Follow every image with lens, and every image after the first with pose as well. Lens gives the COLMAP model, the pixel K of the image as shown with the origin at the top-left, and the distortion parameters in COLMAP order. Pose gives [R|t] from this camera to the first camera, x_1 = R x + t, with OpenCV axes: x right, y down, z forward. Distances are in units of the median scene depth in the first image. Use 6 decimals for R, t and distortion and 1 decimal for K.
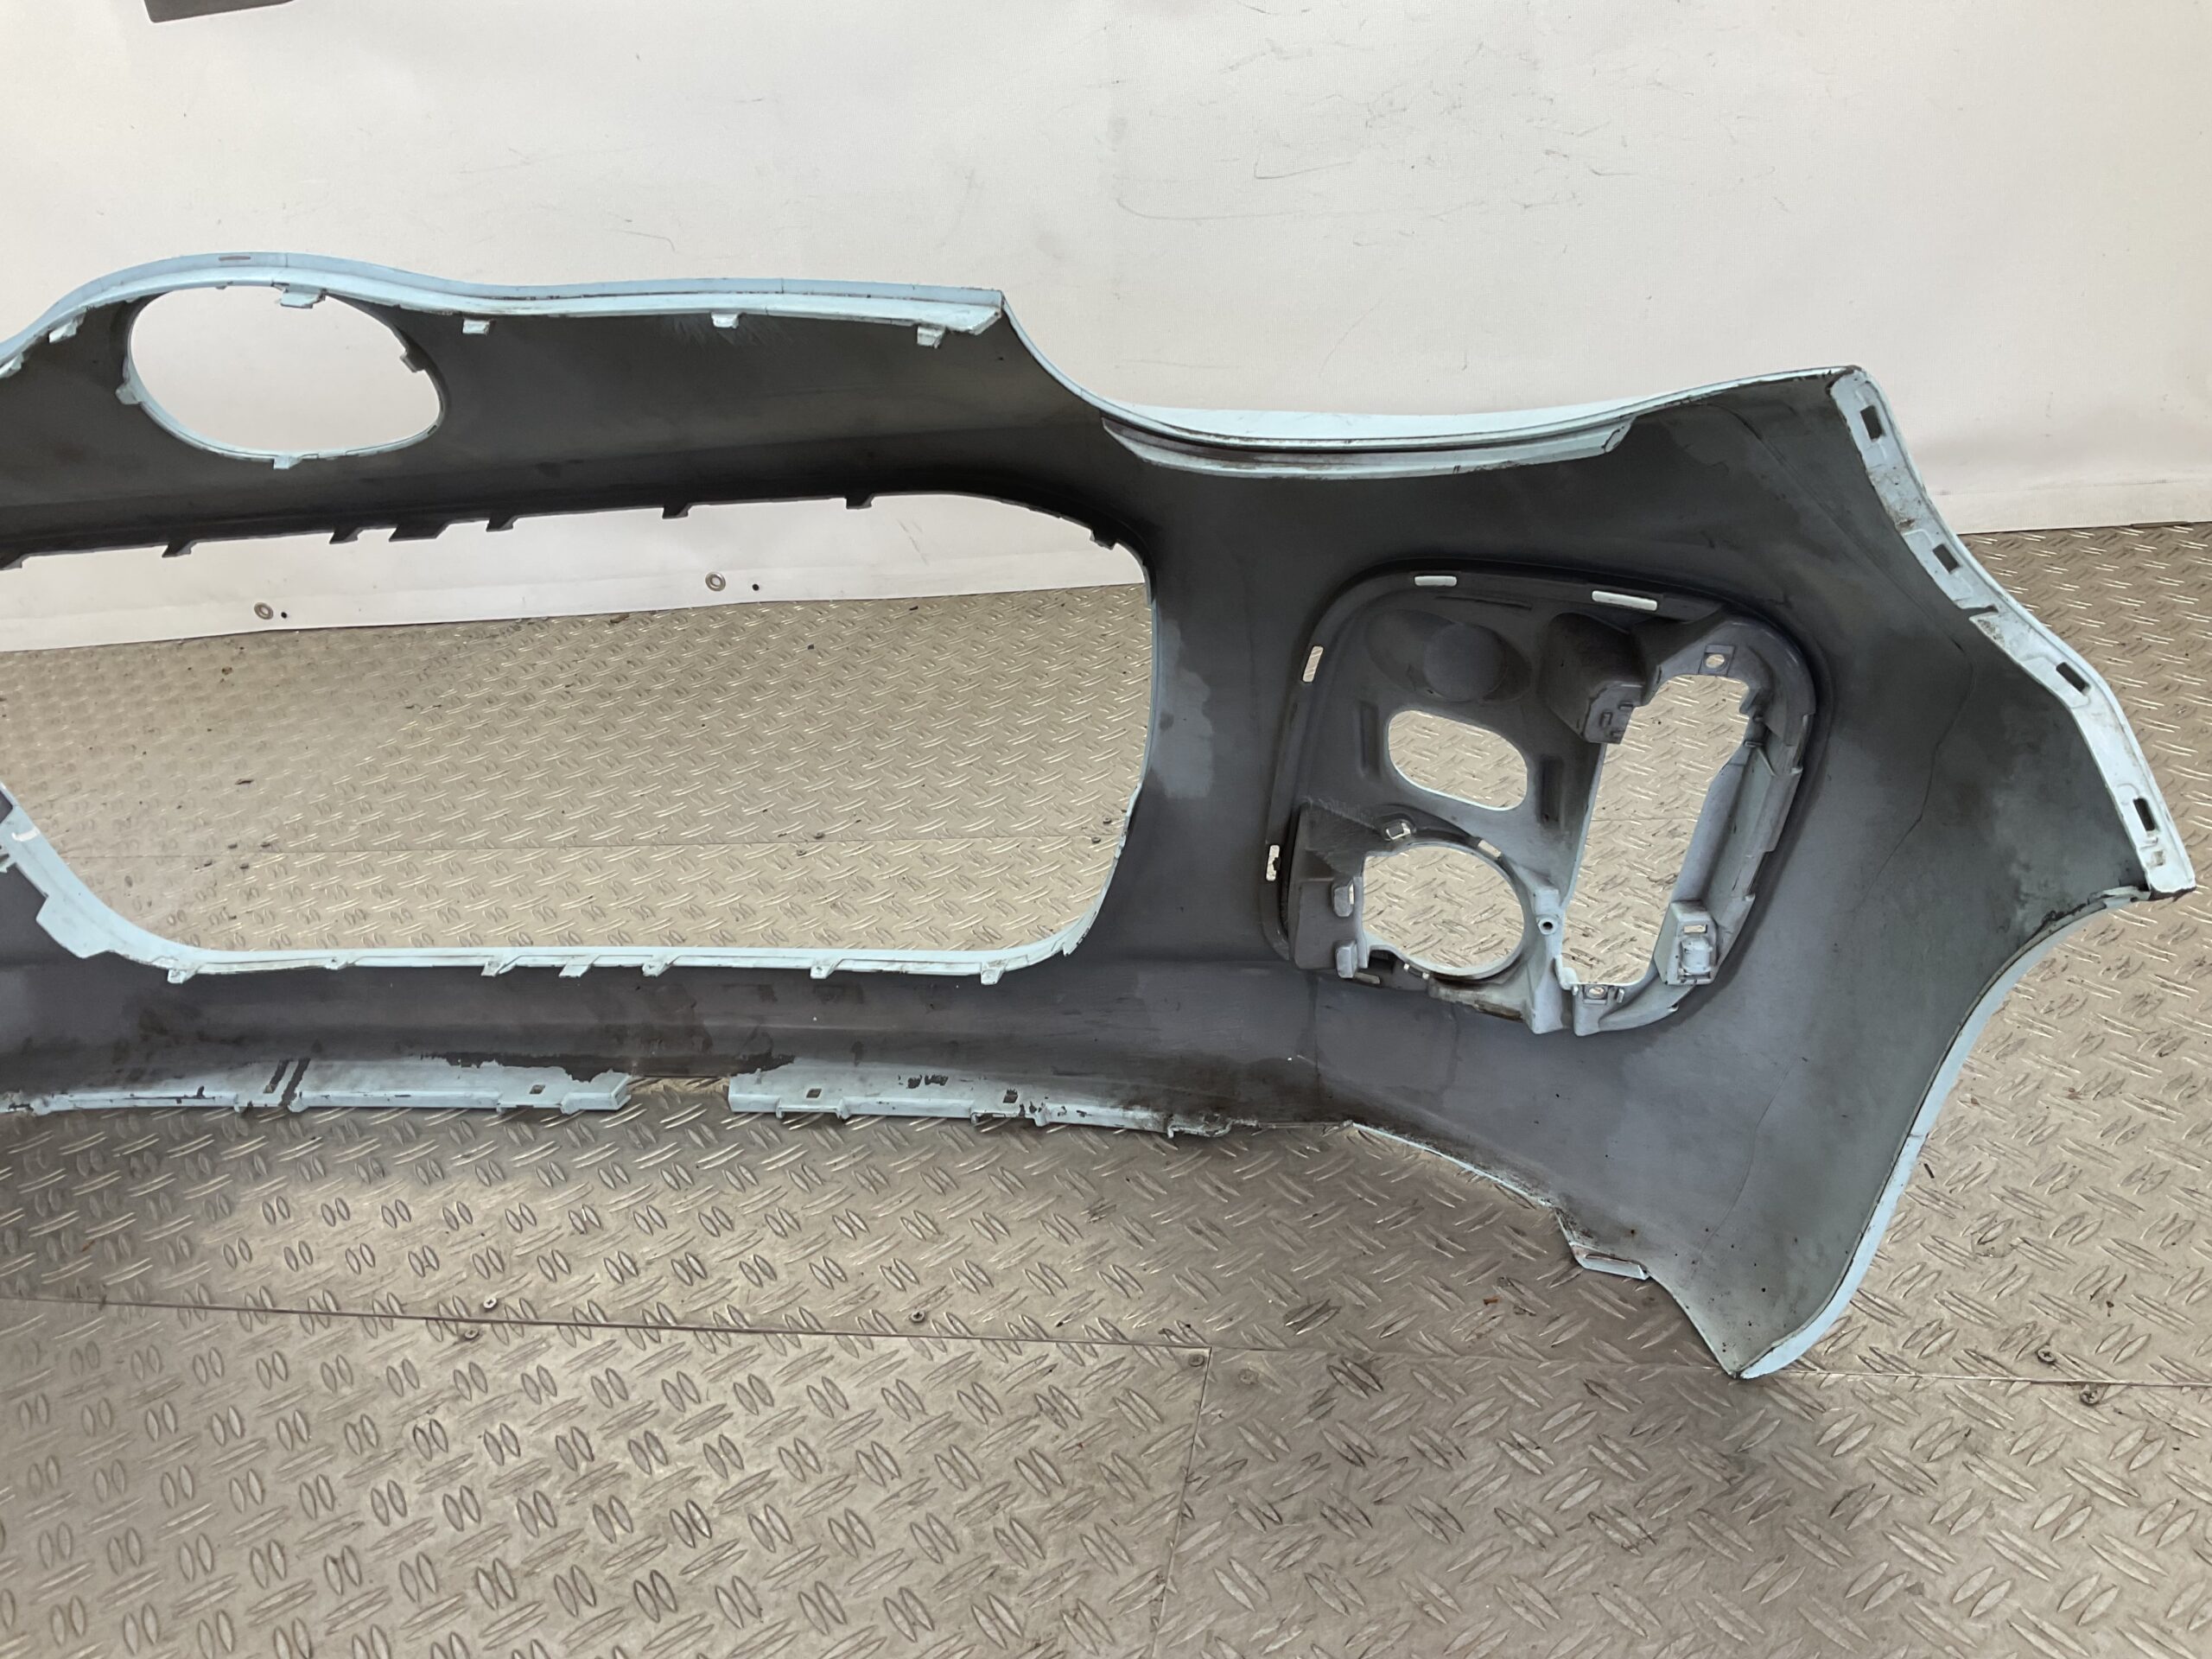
lens RADIAL K [[1846.9, 0, 1092.4], [0, 1846.9, 839.4], [0, 0, 1]] dist [0.083664, -0.139144]
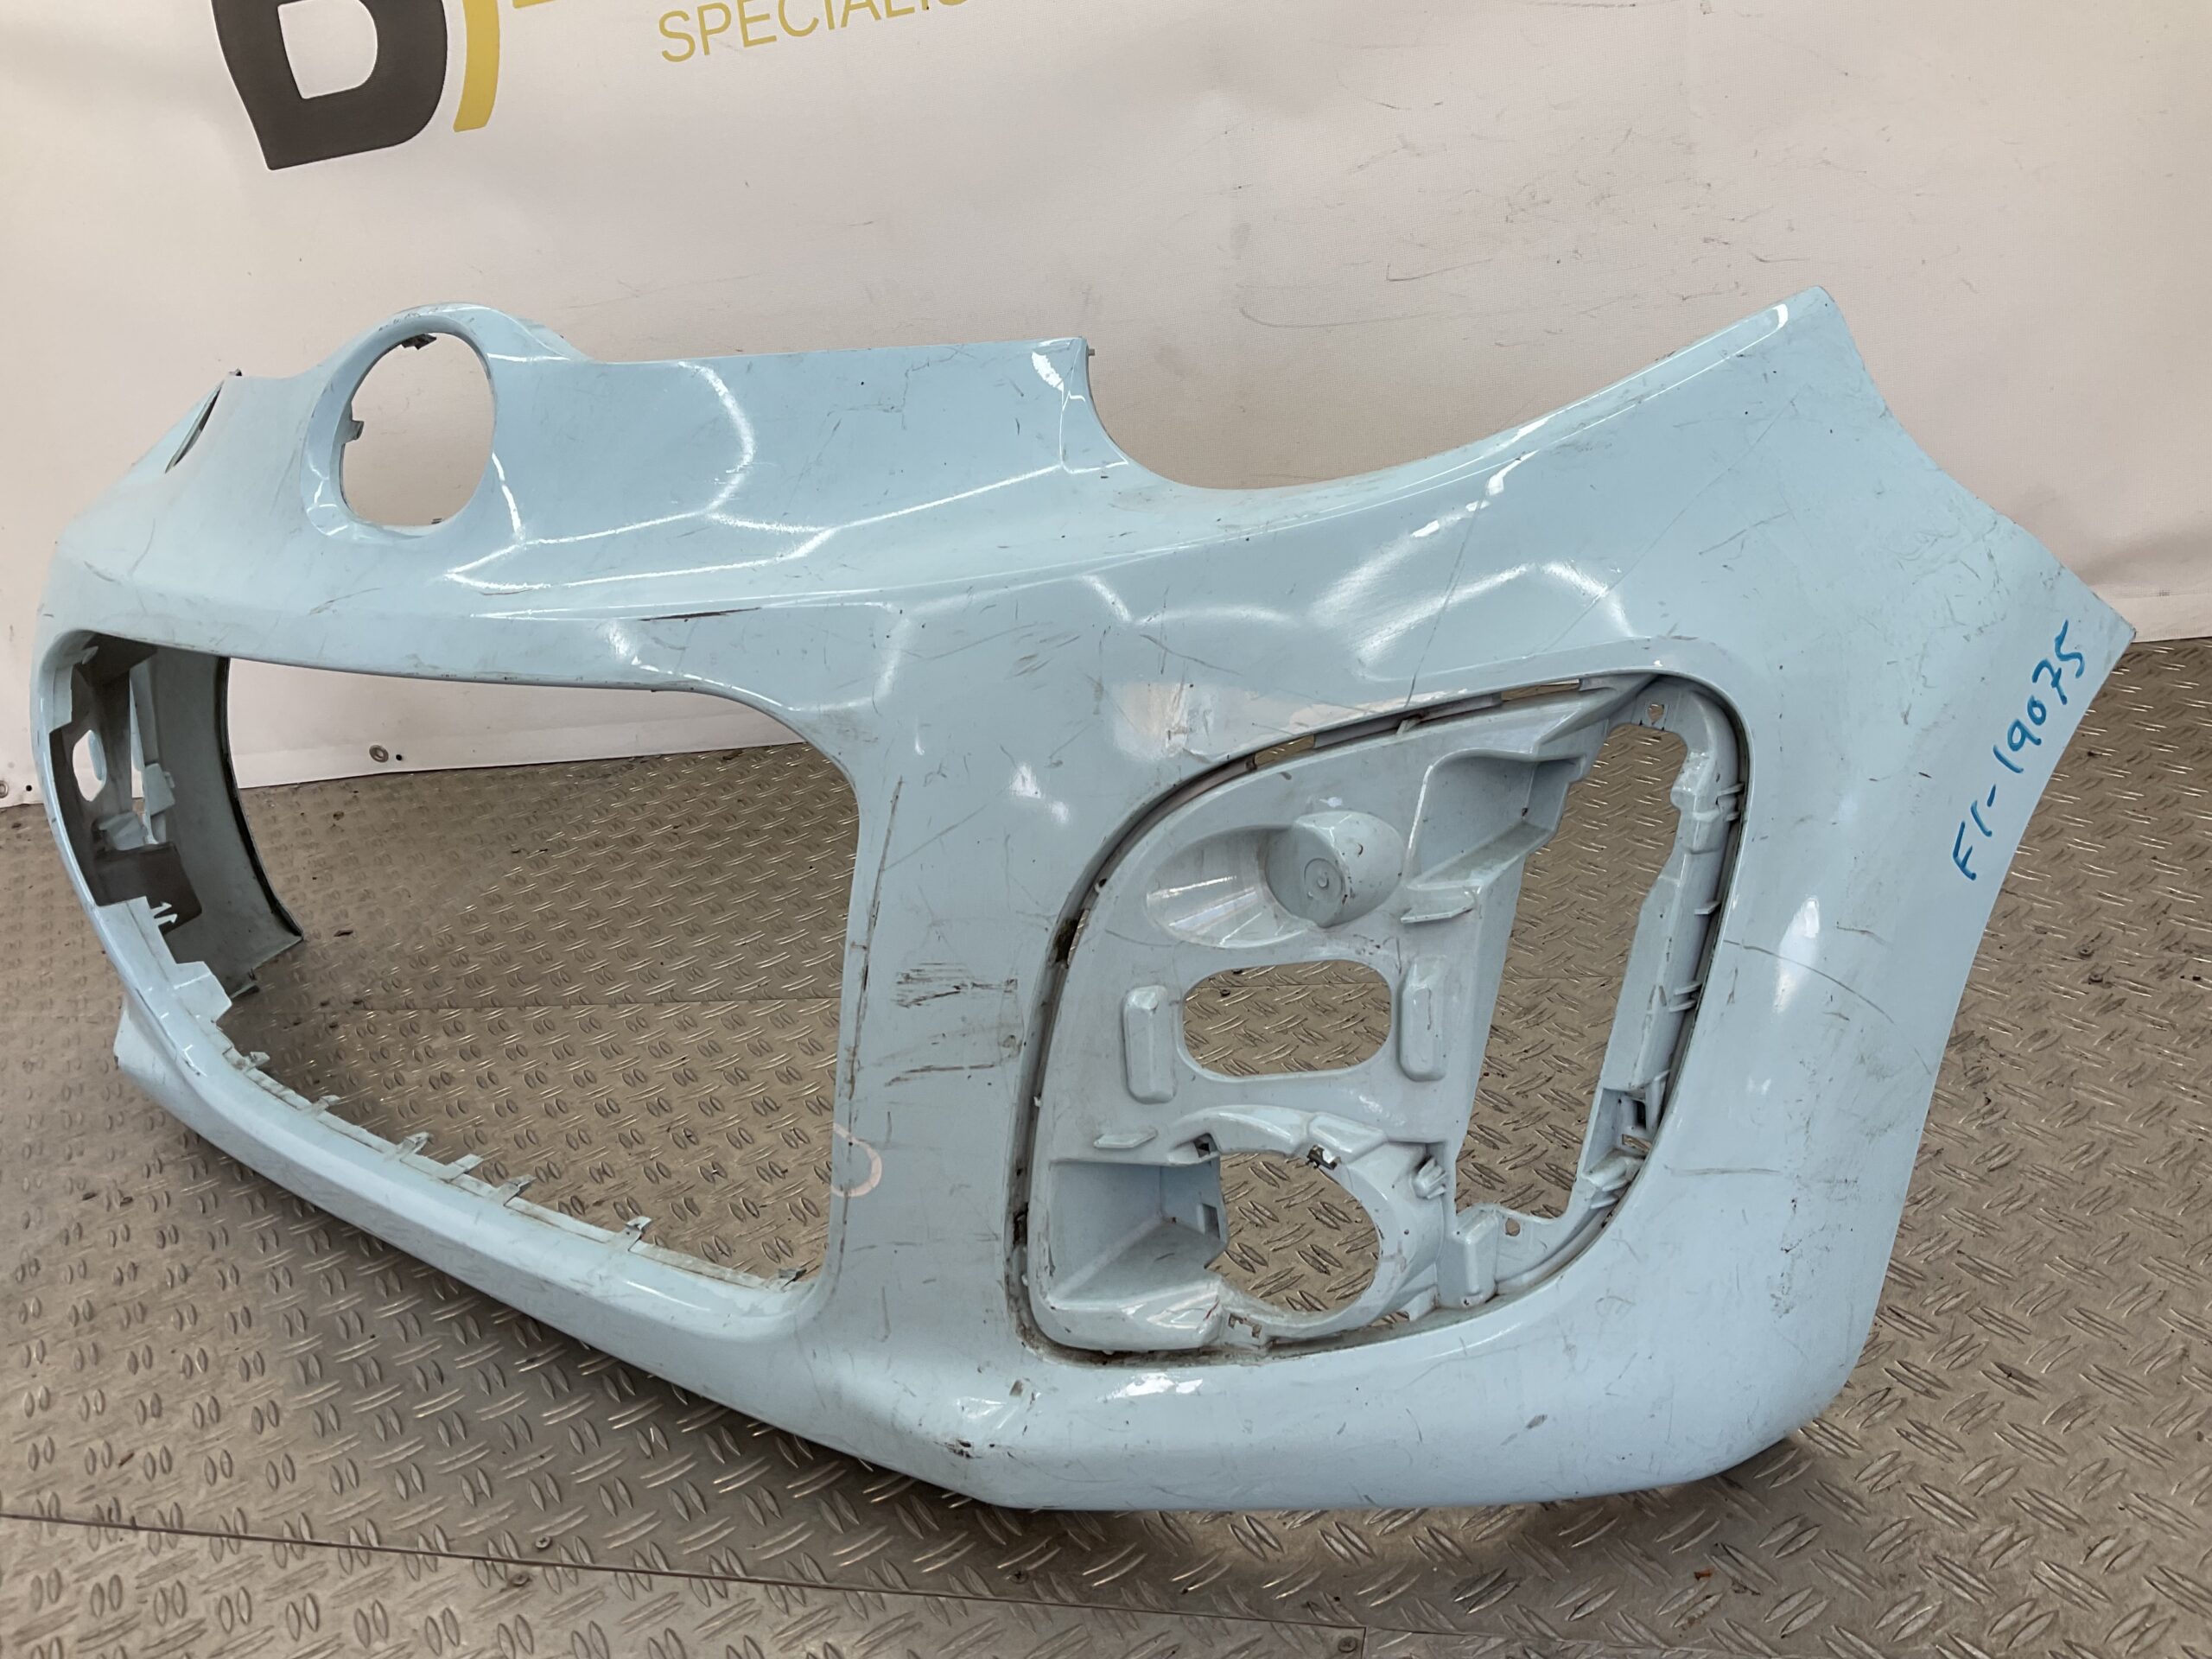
lens RADIAL K [[1846.9, 0, 1092.5], [0, 1846.9, 834.0], [0, 0, 1]] dist [0.083664, -0.139144]
pose [[0.997003, -0.014611, -0.075973, 0.008463], [0.009655, 0.997826, -0.065189, -0.023379], [0.076760, 0.064260, 0.994977, 0.103150]]
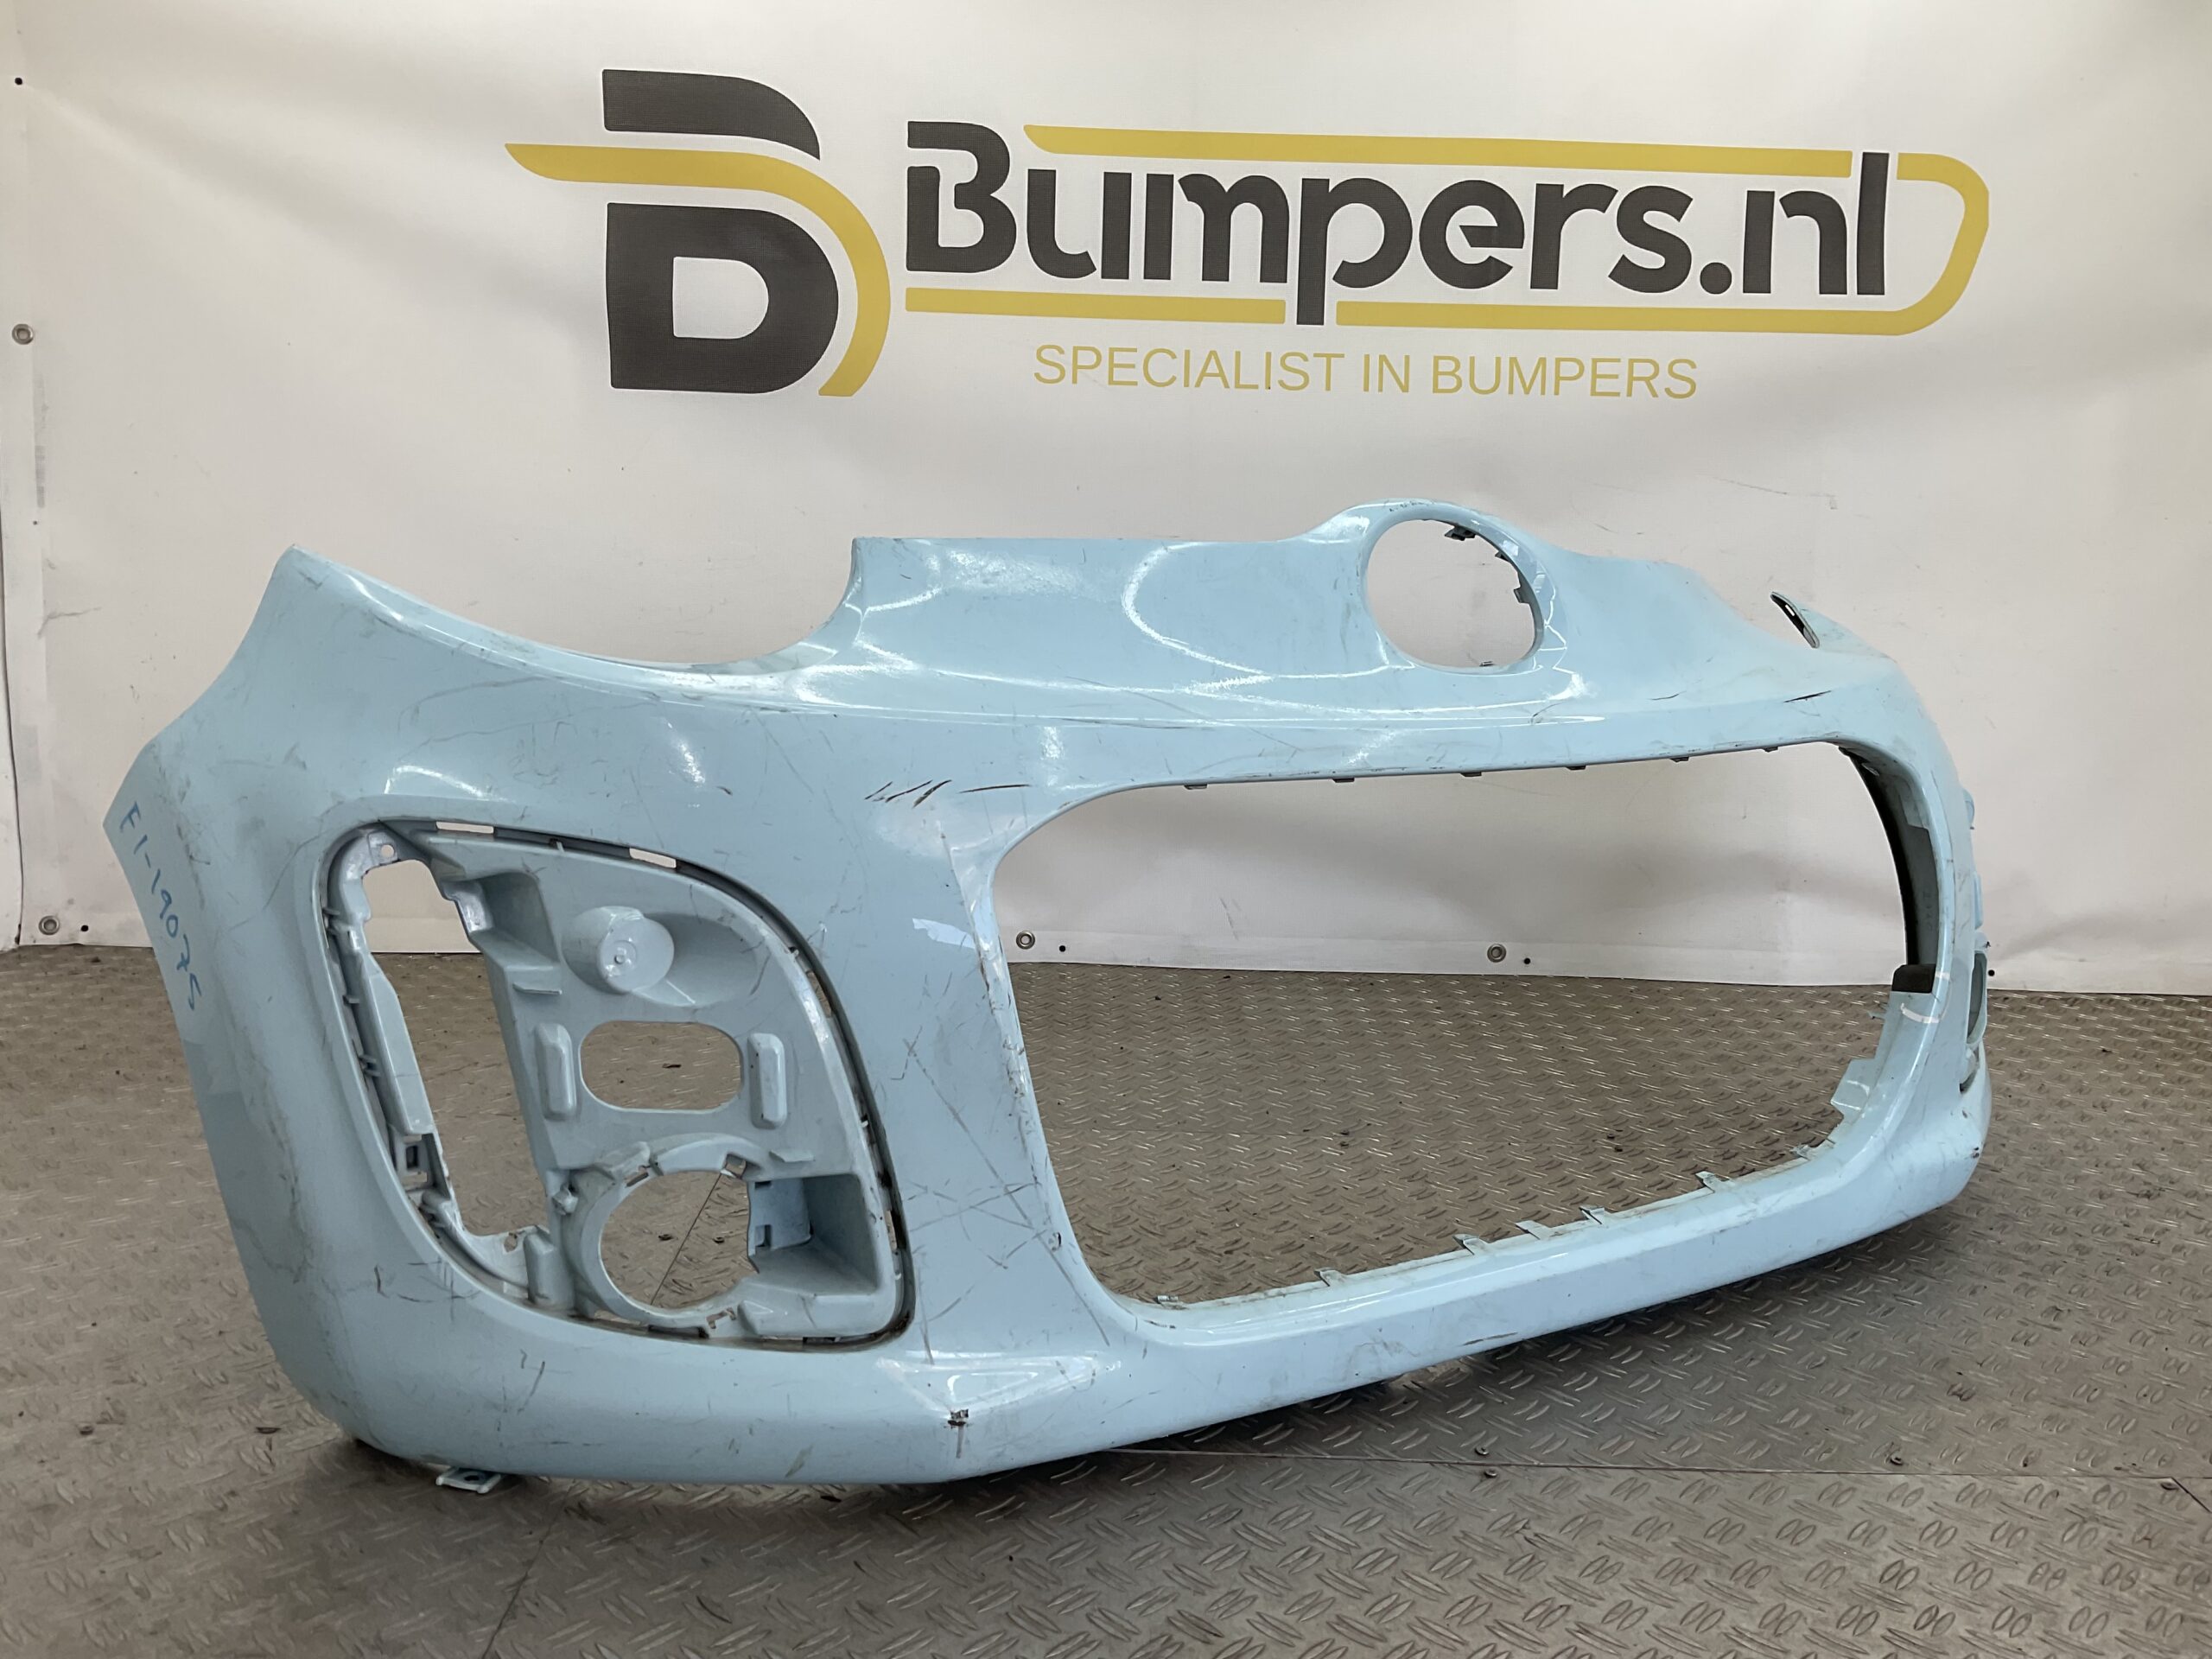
lens RADIAL K [[1846.9, 0, 1091.9], [0, 1846.9, 826.2], [0, 0, 1]] dist [0.083664, -0.139144]
pose [[0.964923, 0.122559, 0.232169, -0.733851], [-0.046266, 0.949889, -0.309145, 0.221362], [-0.258423, 0.287560, 0.922240, -0.026951]]
